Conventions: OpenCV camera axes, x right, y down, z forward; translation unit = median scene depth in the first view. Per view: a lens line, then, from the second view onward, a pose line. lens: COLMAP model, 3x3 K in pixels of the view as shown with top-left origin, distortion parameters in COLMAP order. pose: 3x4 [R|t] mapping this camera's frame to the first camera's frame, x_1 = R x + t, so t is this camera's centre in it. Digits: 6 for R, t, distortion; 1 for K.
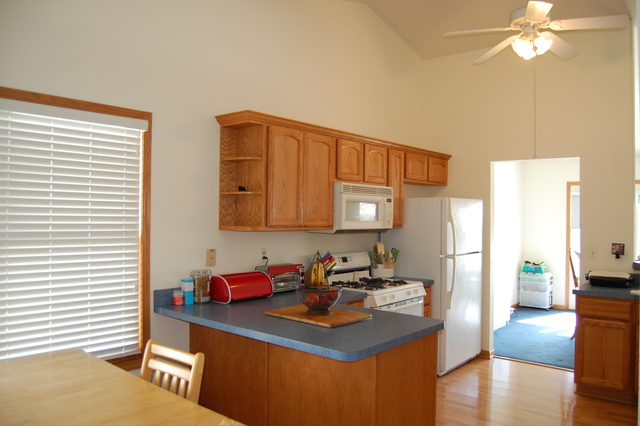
lens RADIAL K [[506.5, 0, 323.6], [0, 506.5, 213.1], [0, 0, 1]] dist [-0.077296, 0.009853]
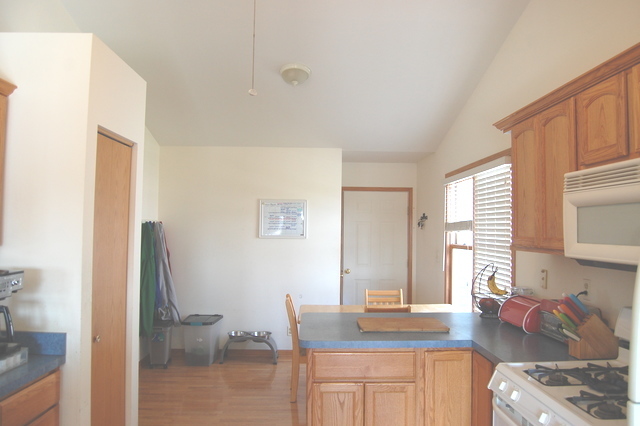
lens RADIAL K [[506.5, 0, 323.6], [0, 506.5, 213.1], [0, 0, 1]] dist [-0.077296, 0.009853]
pose [[-0.736625, -0.045881, -0.674743, 0.631254], [-0.020475, 0.998752, -0.045560, 0.016448], [0.675991, -0.019746, -0.736645, 1.268038]]
